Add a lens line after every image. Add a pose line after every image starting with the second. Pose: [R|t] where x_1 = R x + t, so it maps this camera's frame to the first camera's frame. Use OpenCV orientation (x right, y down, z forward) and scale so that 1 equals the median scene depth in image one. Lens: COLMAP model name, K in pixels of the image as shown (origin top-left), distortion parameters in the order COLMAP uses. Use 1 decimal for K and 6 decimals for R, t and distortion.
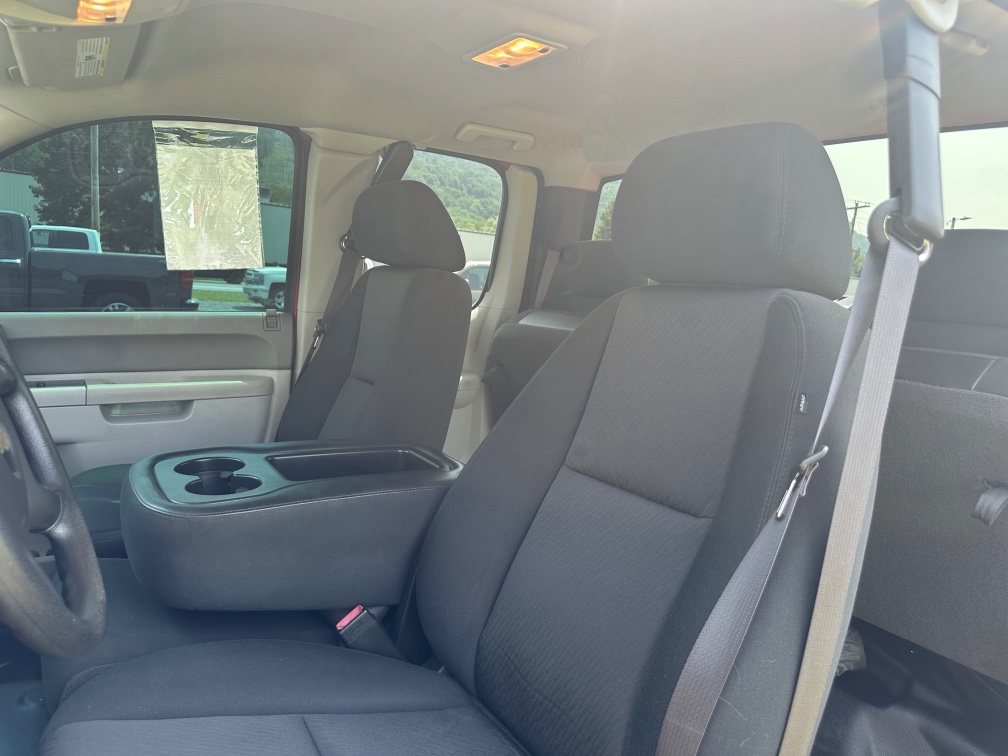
lens RADIAL K [[706.6, 0, 504.0], [0, 706.6, 378.0], [0, 0, 1]] dist [0.003641, -0.034223]
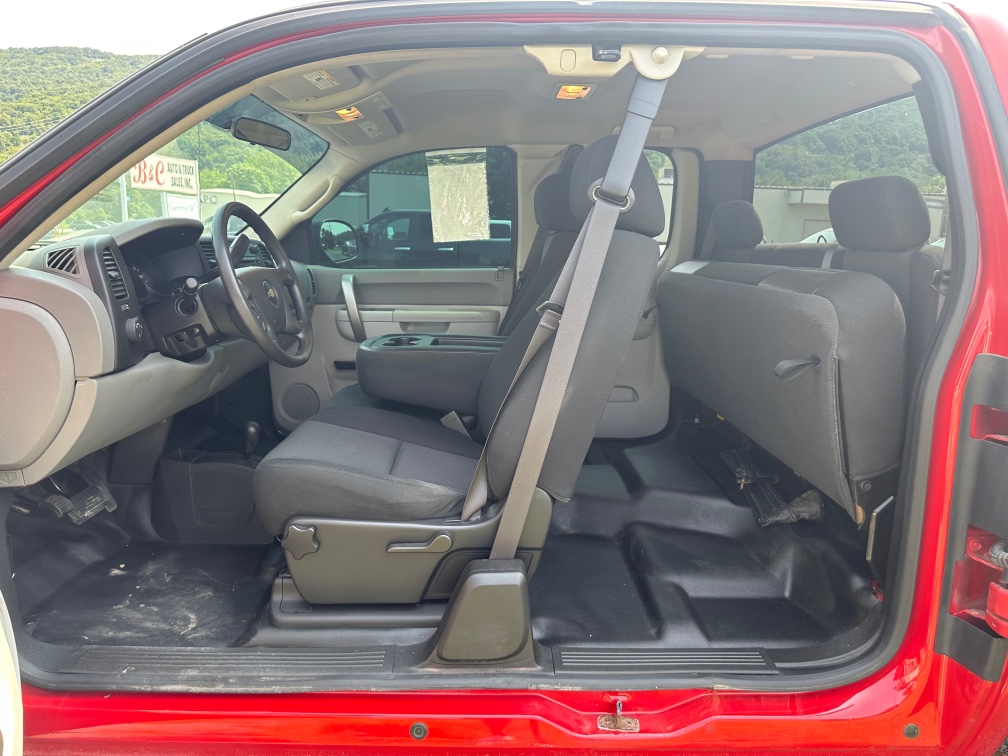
lens RADIAL K [[715.1, 0, 504.0], [0, 715.1, 378.0], [0, 0, 1]] dist [0.086768, -0.162953]
pose [[0.846322, 0.050555, -0.530268, 0.559180], [-0.036556, 0.998651, 0.036864, 0.095387], [0.531416, -0.011814, 0.847029, -0.340811]]
